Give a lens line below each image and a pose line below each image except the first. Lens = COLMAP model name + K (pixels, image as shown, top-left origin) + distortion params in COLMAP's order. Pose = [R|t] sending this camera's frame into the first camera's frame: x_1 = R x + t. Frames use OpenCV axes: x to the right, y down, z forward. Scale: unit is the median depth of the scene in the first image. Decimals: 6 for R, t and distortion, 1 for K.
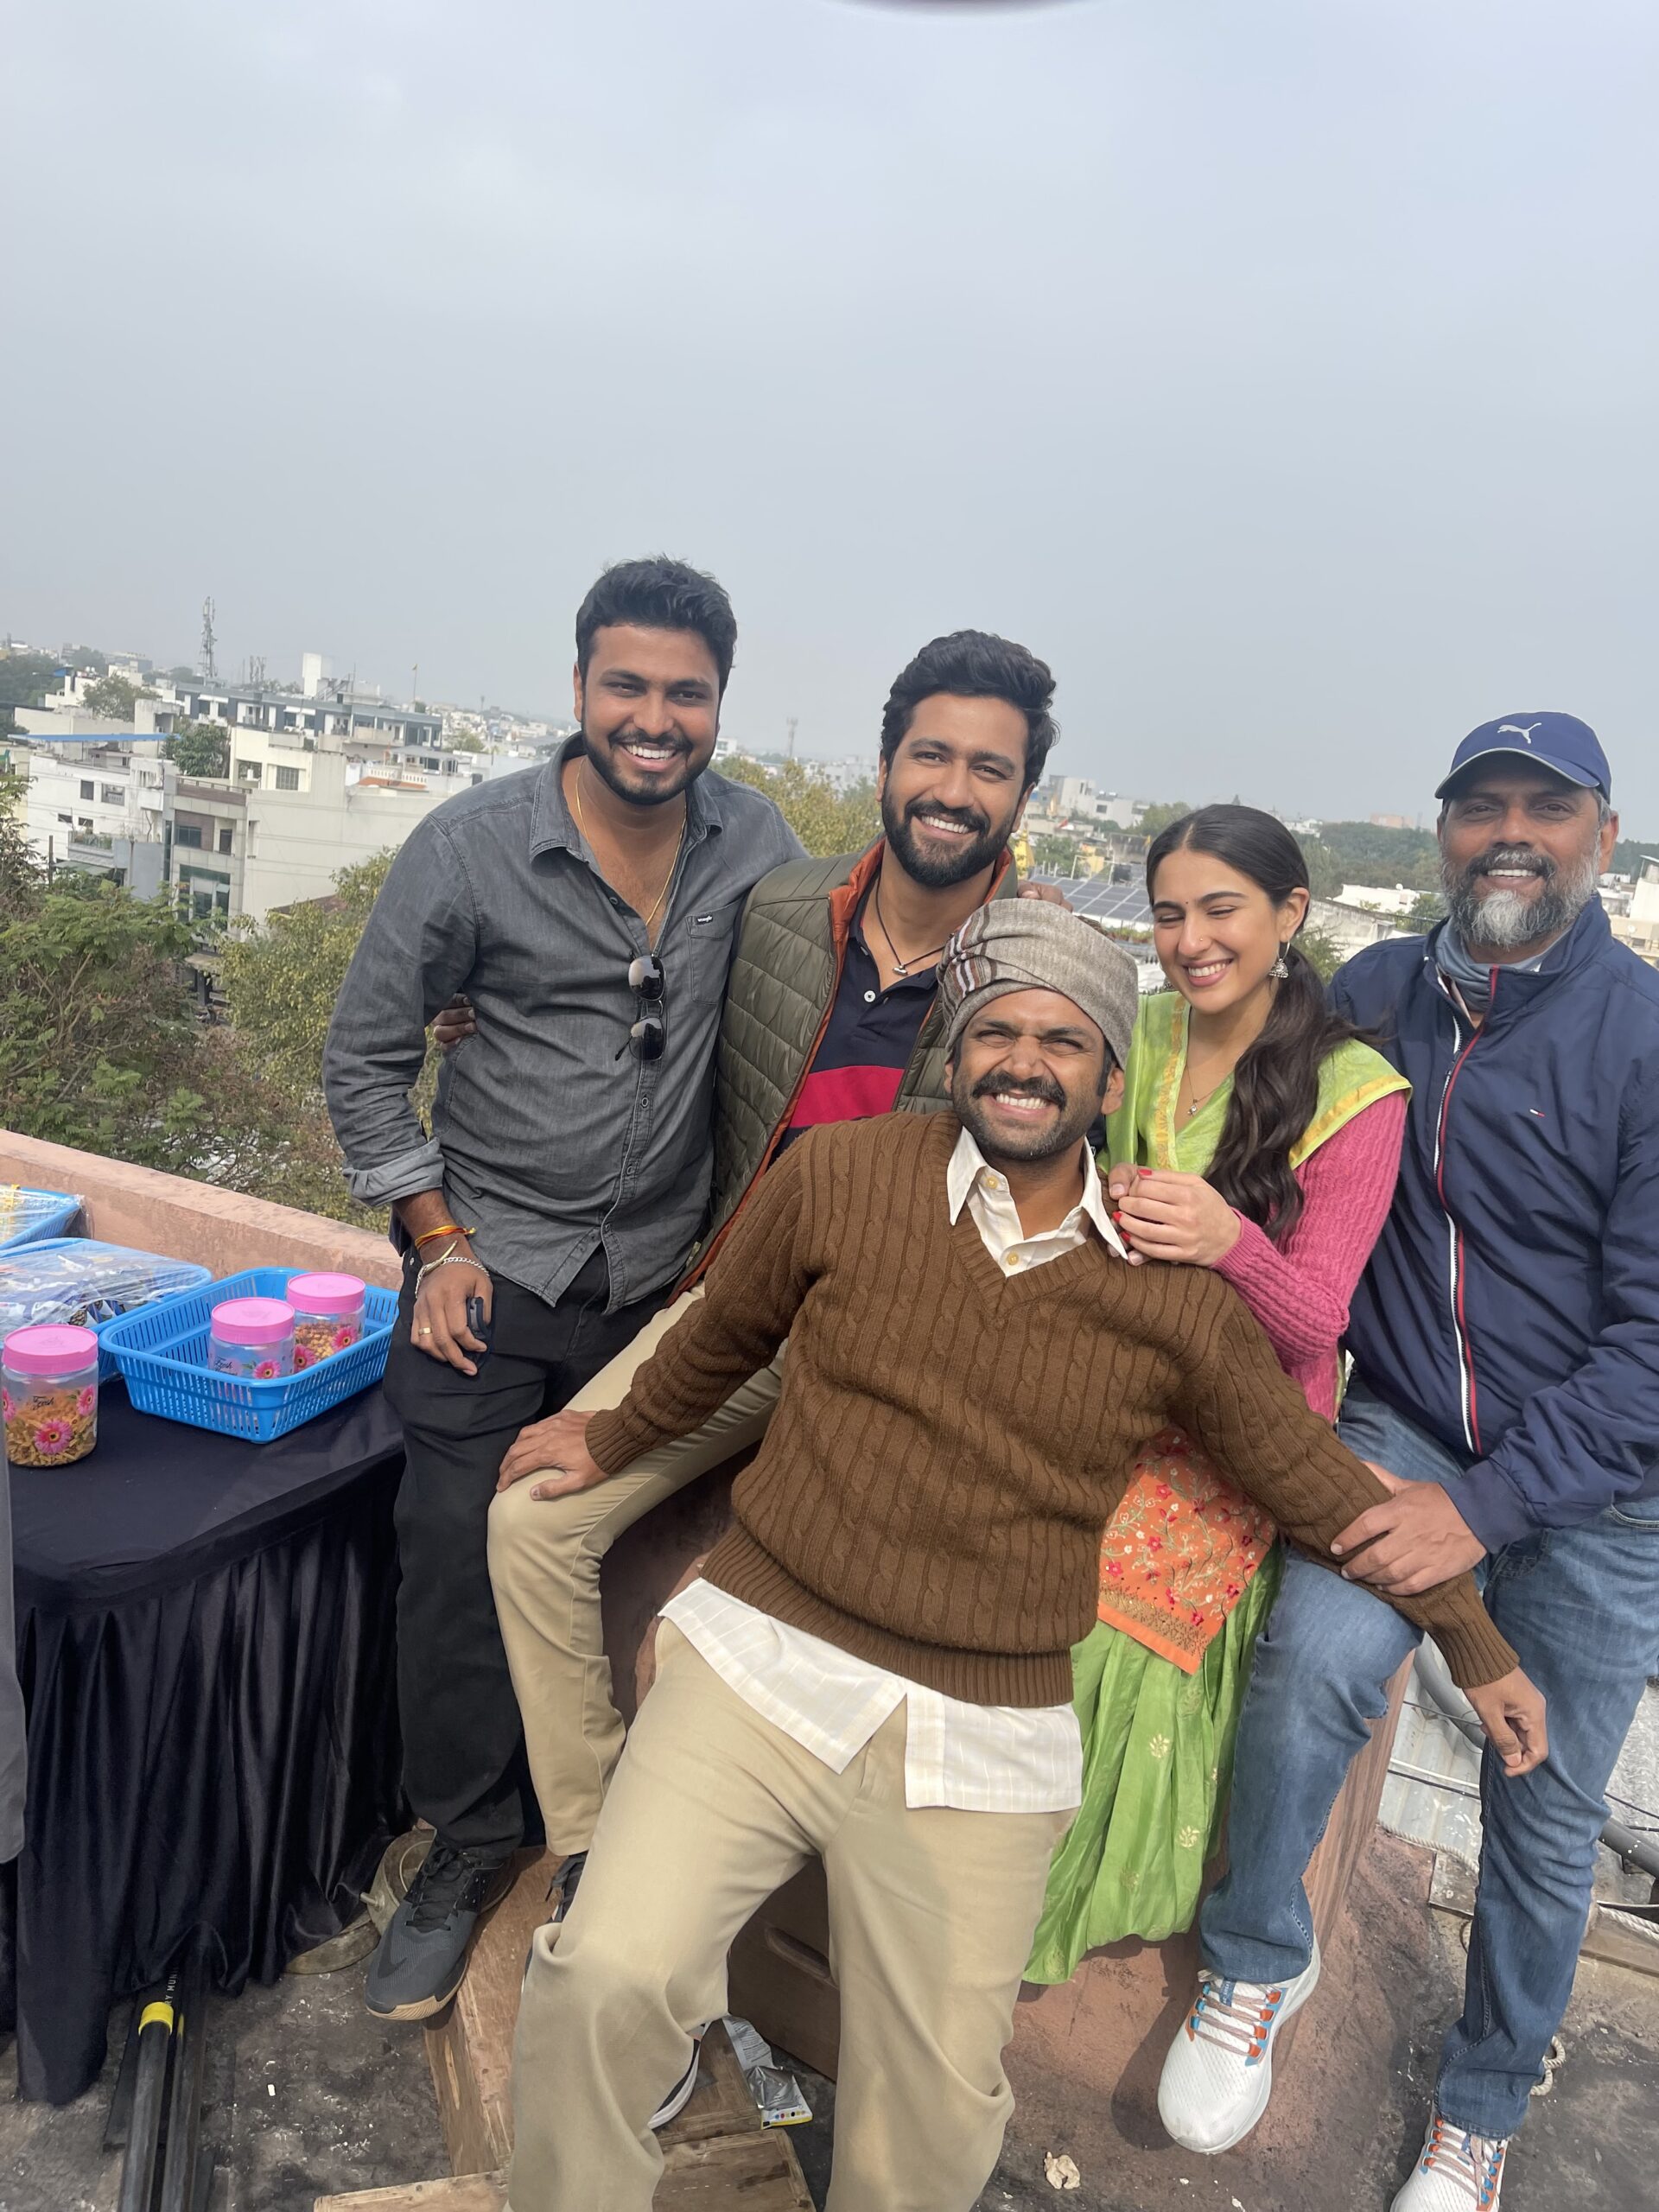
lens RADIAL K [[1582.2, 0, 829.5], [0, 1582.2, 1106.0], [0, 0, 1]] dist [0.043548, -0.003415]
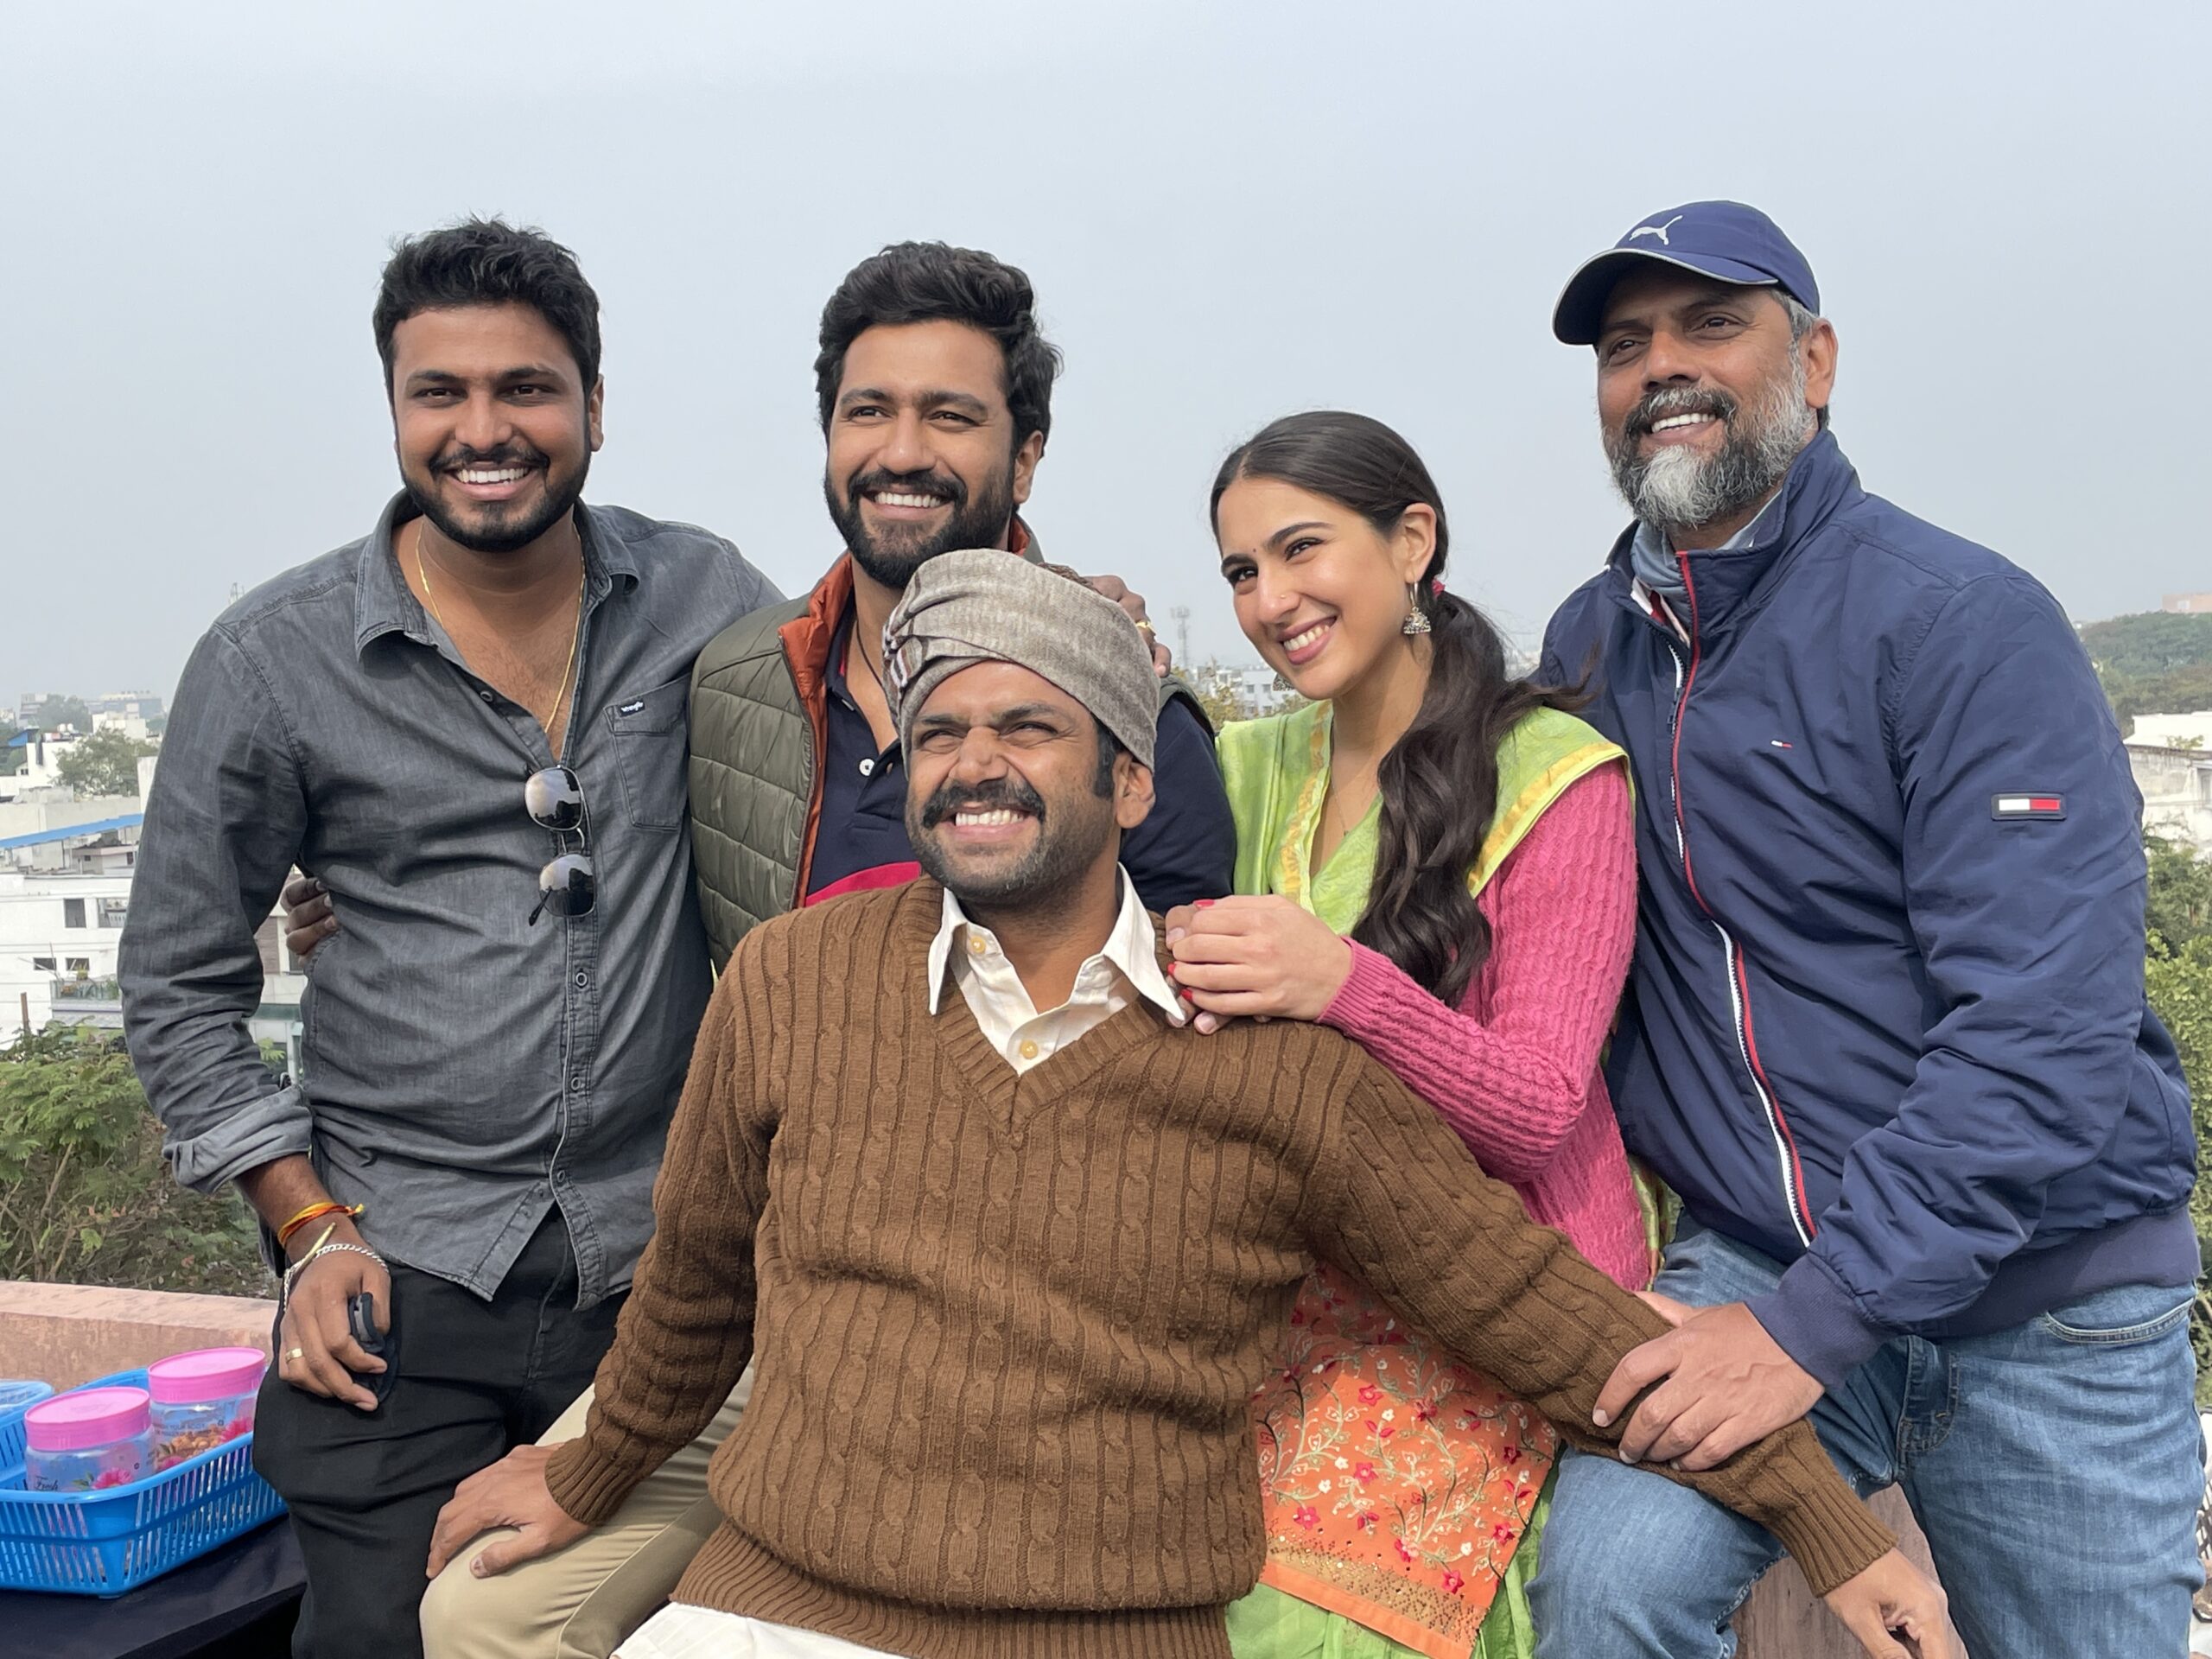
lens RADIAL K [[2578.6, 0, 1106.0], [0, 2578.6, 829.5], [0, 0, 1]] dist [0.126594, -0.293386]
pose [[0.985011, -0.167515, -0.041136, 0.185573], [0.159911, 0.976228, -0.146310, 0.151595], [0.064667, 0.137539, 0.988383, -0.125091]]
